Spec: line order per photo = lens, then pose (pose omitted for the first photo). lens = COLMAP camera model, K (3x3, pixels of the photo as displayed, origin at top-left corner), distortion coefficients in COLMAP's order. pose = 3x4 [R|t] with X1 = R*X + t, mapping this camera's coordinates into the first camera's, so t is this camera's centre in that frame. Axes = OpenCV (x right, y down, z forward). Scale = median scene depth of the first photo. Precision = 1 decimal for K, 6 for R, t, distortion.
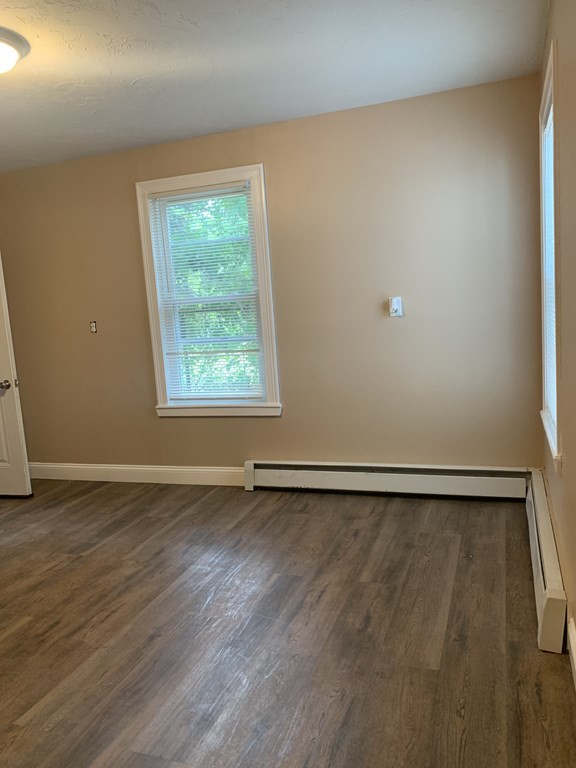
lens RADIAL K [[576.7, 0, 286.5], [0, 576.7, 379.6], [0, 0, 1]] dist [0.025864, -0.026947]
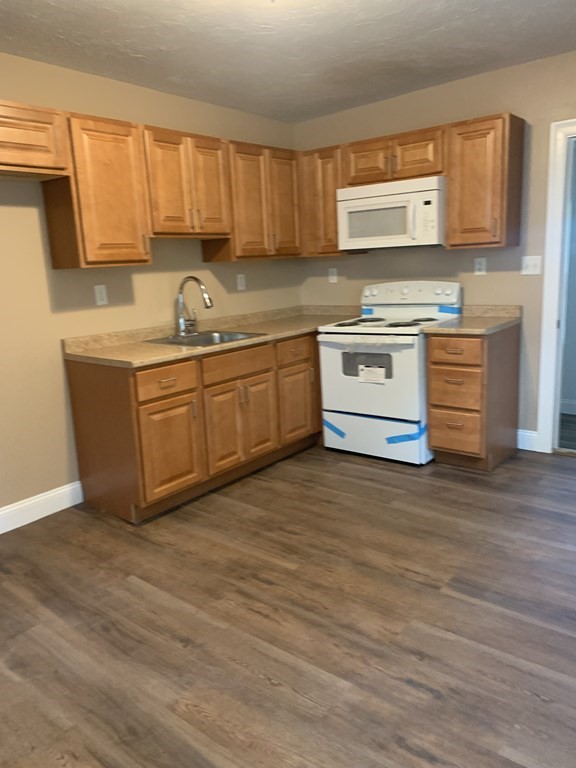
lens RADIAL K [[576.7, 0, 286.7], [0, 576.7, 383.7], [0, 0, 1]] dist [0.025864, -0.026947]
pose [[-0.321810, 0.283327, -0.903418, 0.342153], [-0.044544, 0.948589, 0.313360, -0.191881], [0.945756, 0.141084, -0.292645, 1.059933]]
